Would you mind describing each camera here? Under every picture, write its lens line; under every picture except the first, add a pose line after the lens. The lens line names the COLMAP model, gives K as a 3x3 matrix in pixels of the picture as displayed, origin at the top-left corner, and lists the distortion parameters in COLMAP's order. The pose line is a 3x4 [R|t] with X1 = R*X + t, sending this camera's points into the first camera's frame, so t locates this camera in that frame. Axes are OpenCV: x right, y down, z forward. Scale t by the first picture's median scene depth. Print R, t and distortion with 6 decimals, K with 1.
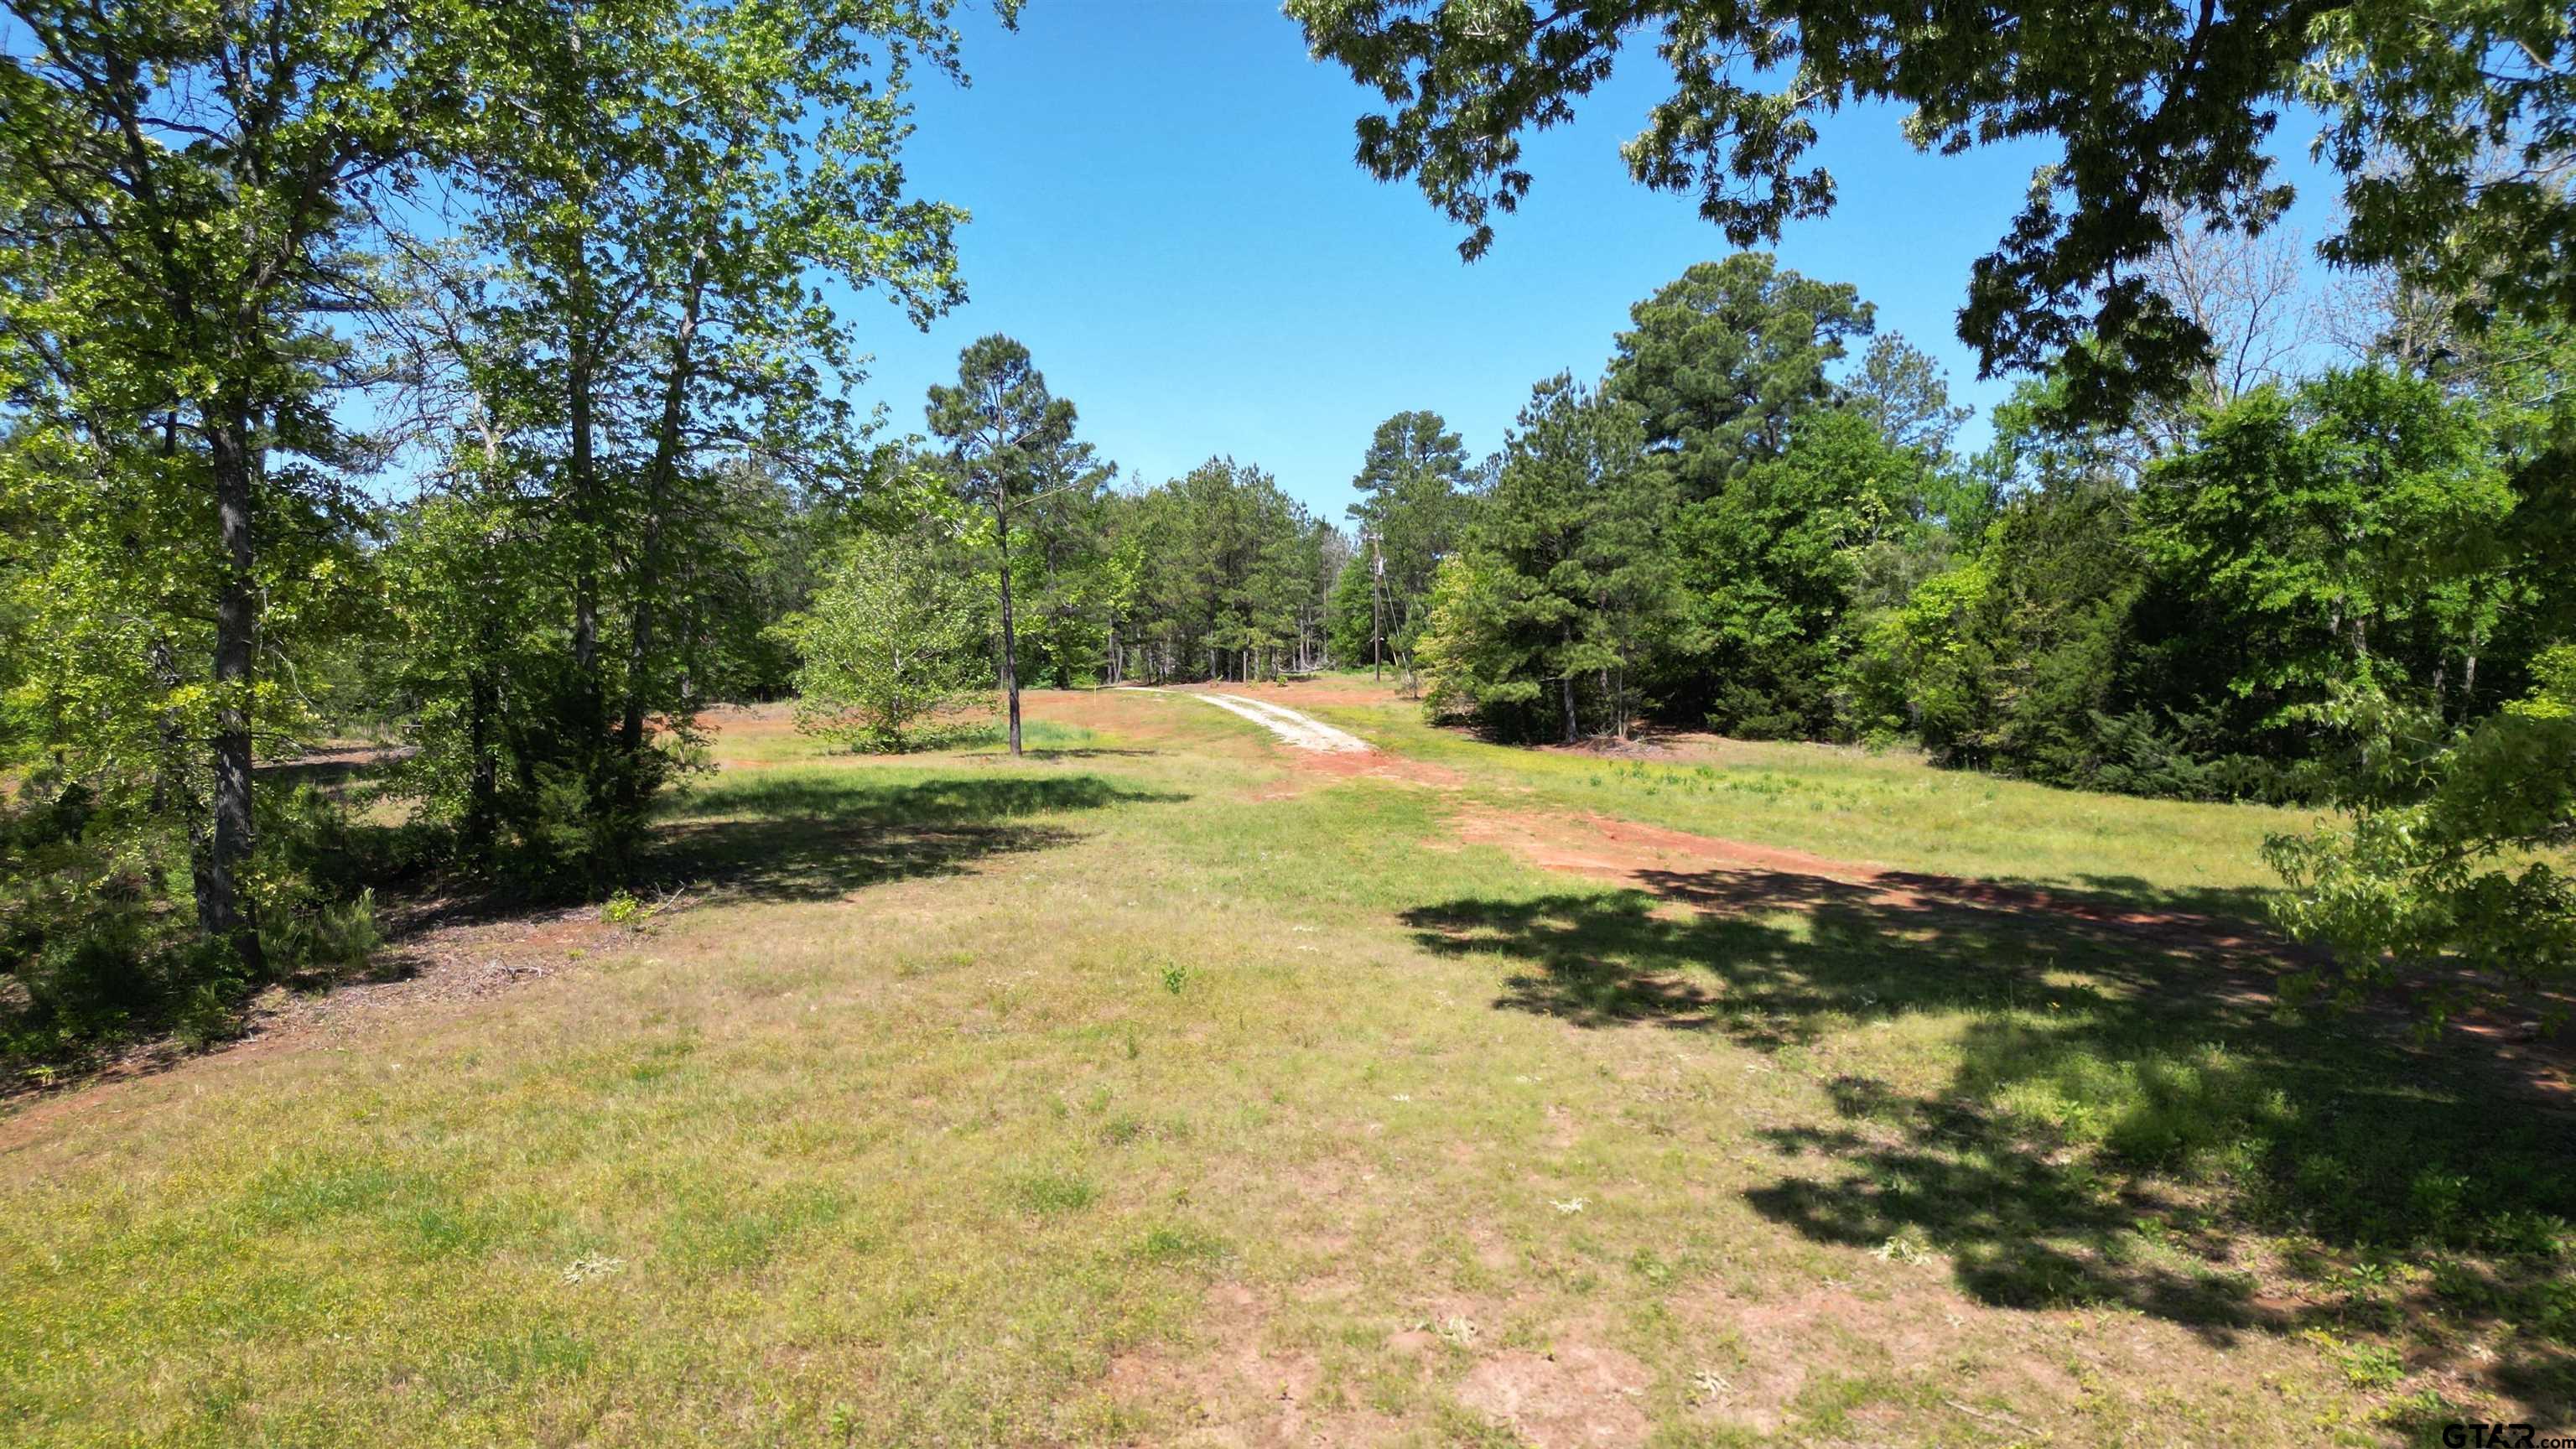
lens RADIAL K [[1633.4, 0, 1289.7], [0, 1633.4, 716.7], [0, 0, 1]] dist [0.011478, 0.001252]
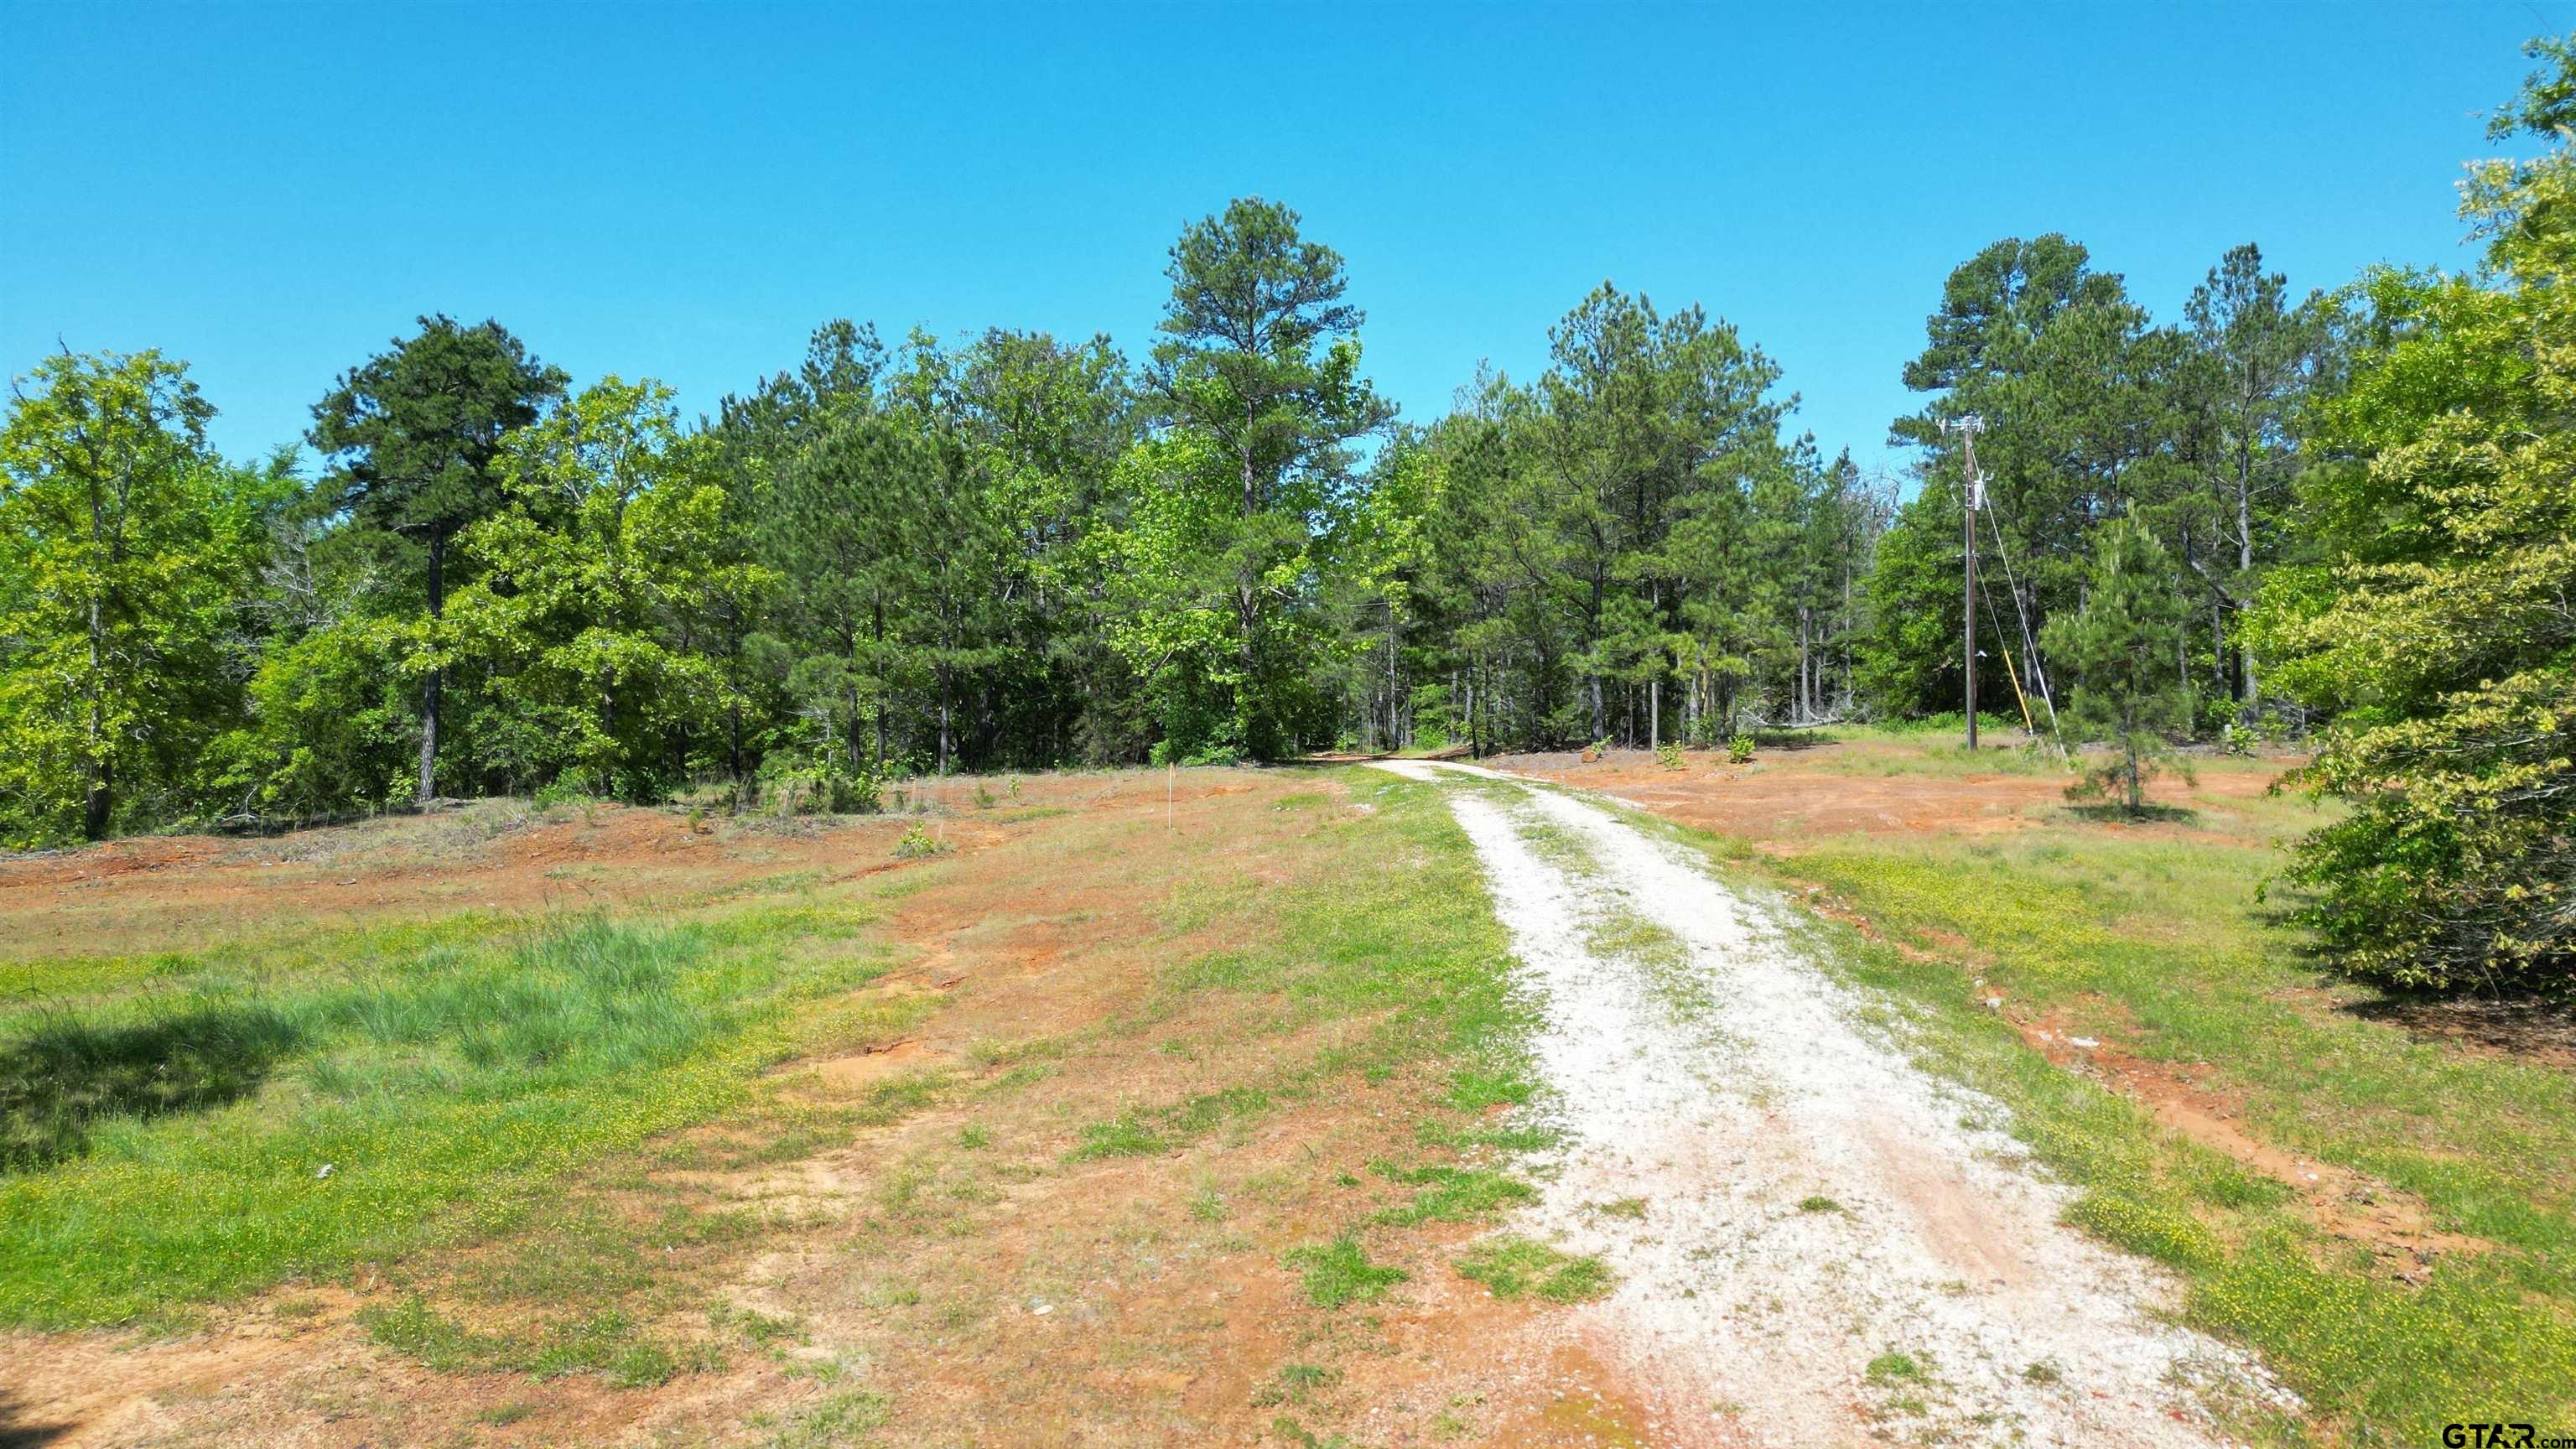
lens RADIAL K [[1633.4, 0, 1282.0], [0, 1633.4, 736.9], [0, 0, 1]] dist [0.011478, 0.001252]
pose [[0.951783, 0.000210, -0.306772, 0.011589], [-0.006105, 0.999815, -0.018255, -0.015601], [0.306711, 0.019248, 0.951608, 0.518926]]
